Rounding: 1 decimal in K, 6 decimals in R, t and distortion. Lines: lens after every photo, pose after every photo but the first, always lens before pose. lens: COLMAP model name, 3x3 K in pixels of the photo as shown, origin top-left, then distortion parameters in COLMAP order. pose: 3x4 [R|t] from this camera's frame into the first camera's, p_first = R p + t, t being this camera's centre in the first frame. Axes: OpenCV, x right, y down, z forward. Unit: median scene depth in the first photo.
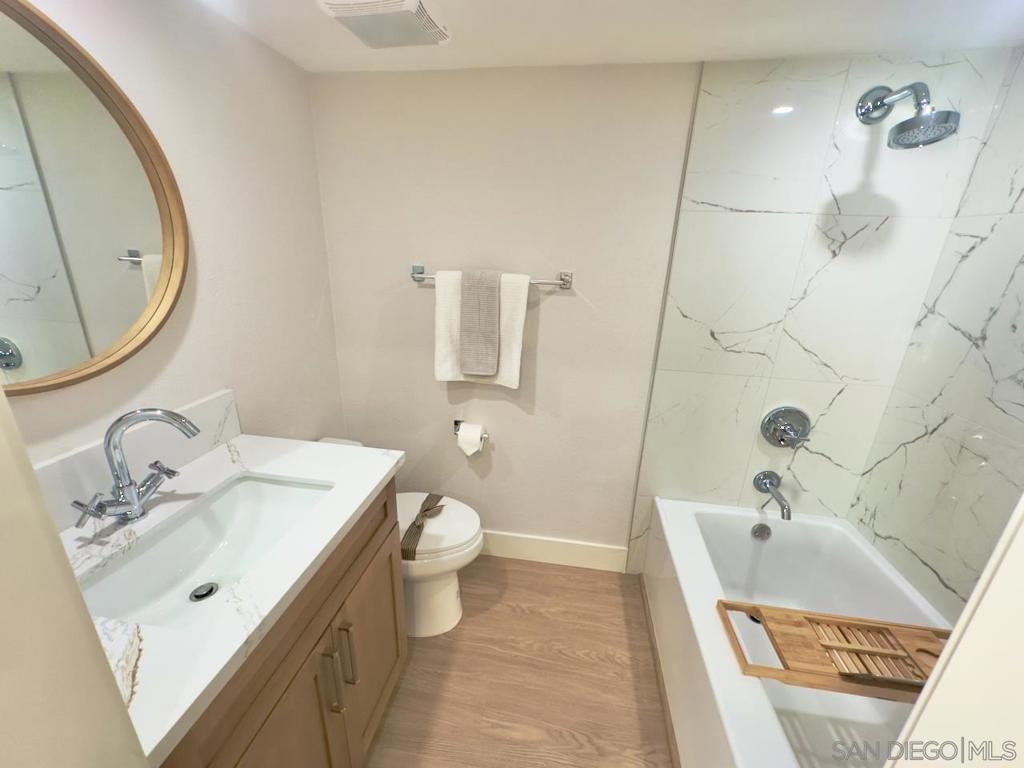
lens RADIAL K [[410.2, 0, 512.6], [0, 410.2, 384.1], [0, 0, 1]] dist [-0.002330, 0.000664]
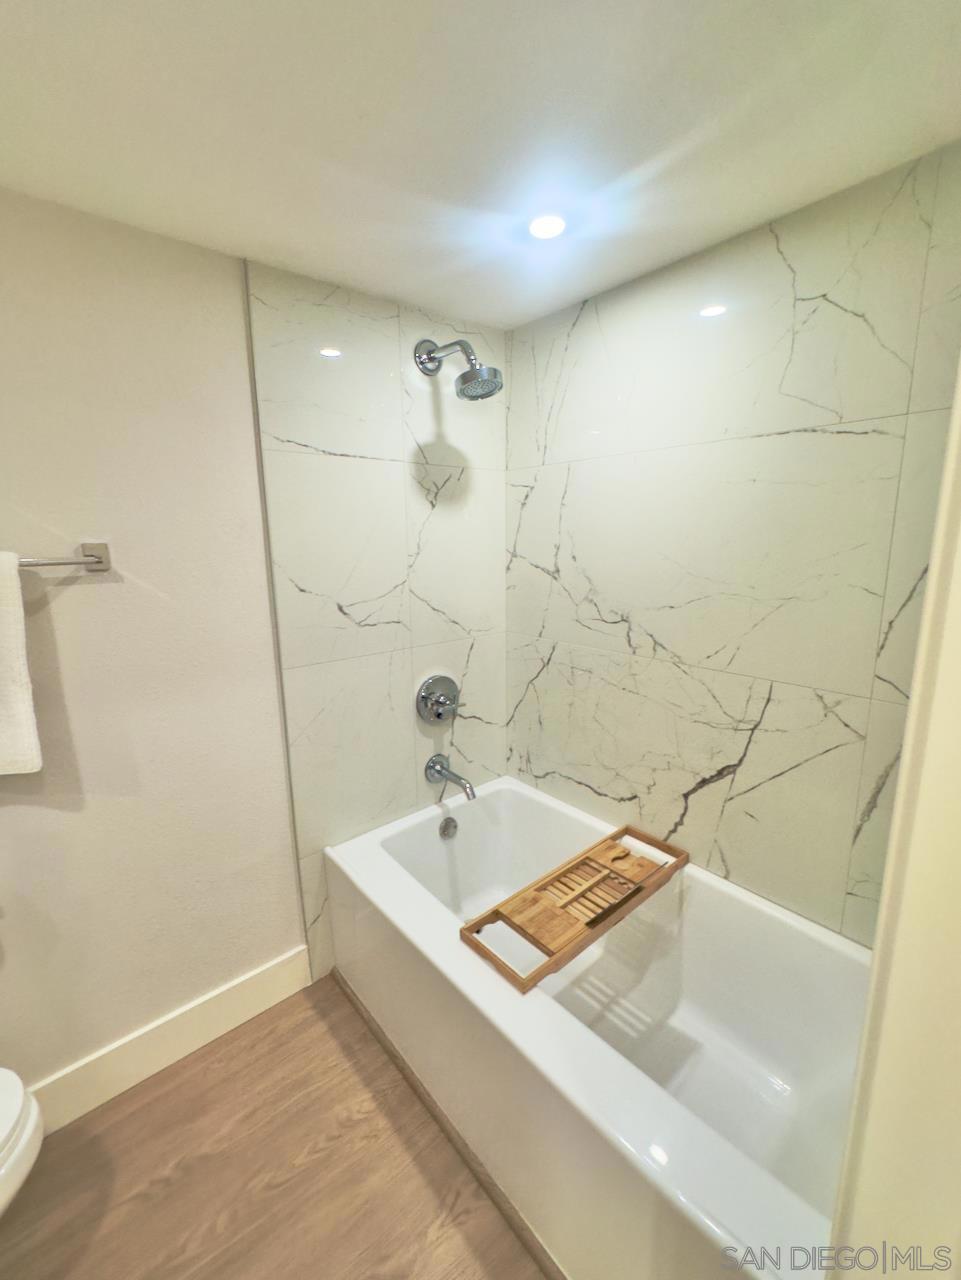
lens RADIAL K [[536.0, 0, 479.4], [0, 536.0, 639.8], [0, 0, 1]] dist [0.000398, 0.000323]
pose [[0.654255, -0.189468, 0.732156, -0.096544], [0.279856, 0.960041, -0.001639, 0.010678], [-0.702589, 0.205970, 0.681135, 0.143636]]
